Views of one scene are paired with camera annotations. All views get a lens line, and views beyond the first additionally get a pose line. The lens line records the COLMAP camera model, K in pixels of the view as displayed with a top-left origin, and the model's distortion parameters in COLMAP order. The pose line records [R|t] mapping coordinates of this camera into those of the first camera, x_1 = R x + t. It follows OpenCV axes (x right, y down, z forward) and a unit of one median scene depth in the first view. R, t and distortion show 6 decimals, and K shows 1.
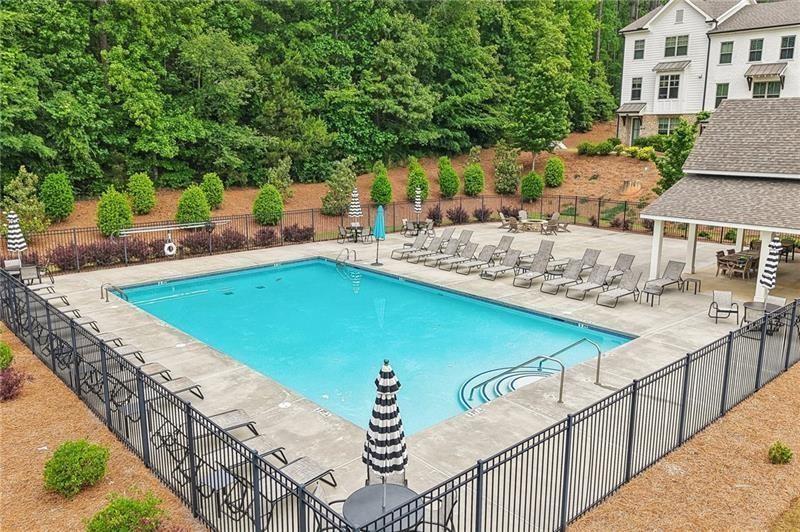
lens RADIAL K [[634.7, 0, 400.0], [0, 634.7, 266.0], [0, 0, 1]] dist [0.042281, -0.053448]
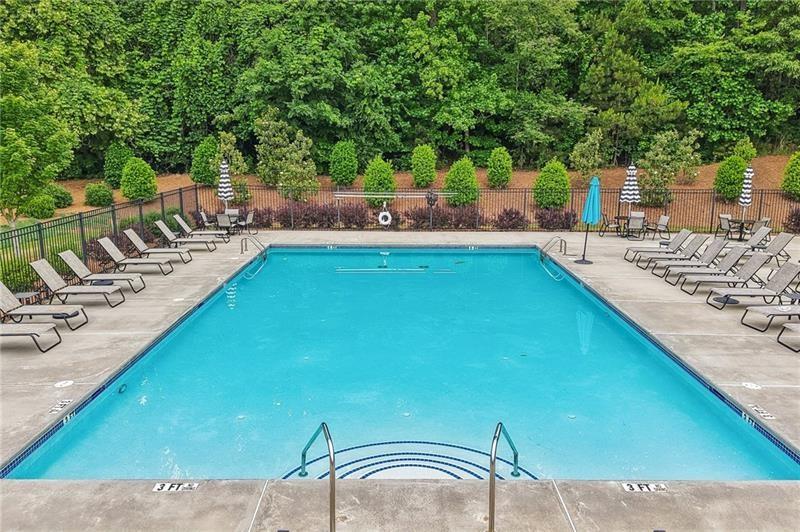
lens RADIAL K [[634.7, 0, 400.0], [0, 634.7, 266.0], [0, 0, 1]] dist [0.042281, -0.053448]
pose [[0.740551, 0.132296, -0.658849, 0.210263], [-0.140878, 0.989207, 0.040285, 0.001291], [0.657068, 0.062984, 0.751195, 0.261498]]
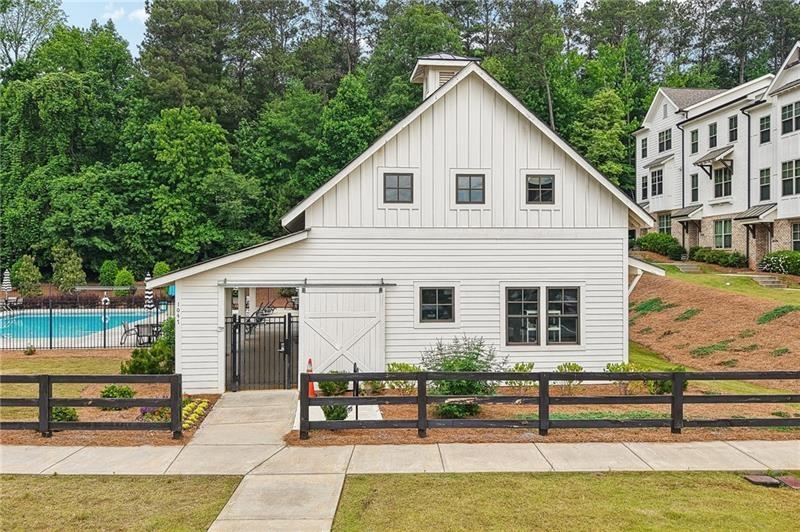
lens RADIAL K [[634.7, 0, 400.0], [0, 634.7, 266.0], [0, 0, 1]] dist [0.042281, -0.053448]
pose [[0.804447, -0.003020, -0.594017, 0.945840], [-0.120292, 0.978441, -0.167880, 0.052844], [0.581718, 0.206506, 0.786740, 0.112576]]
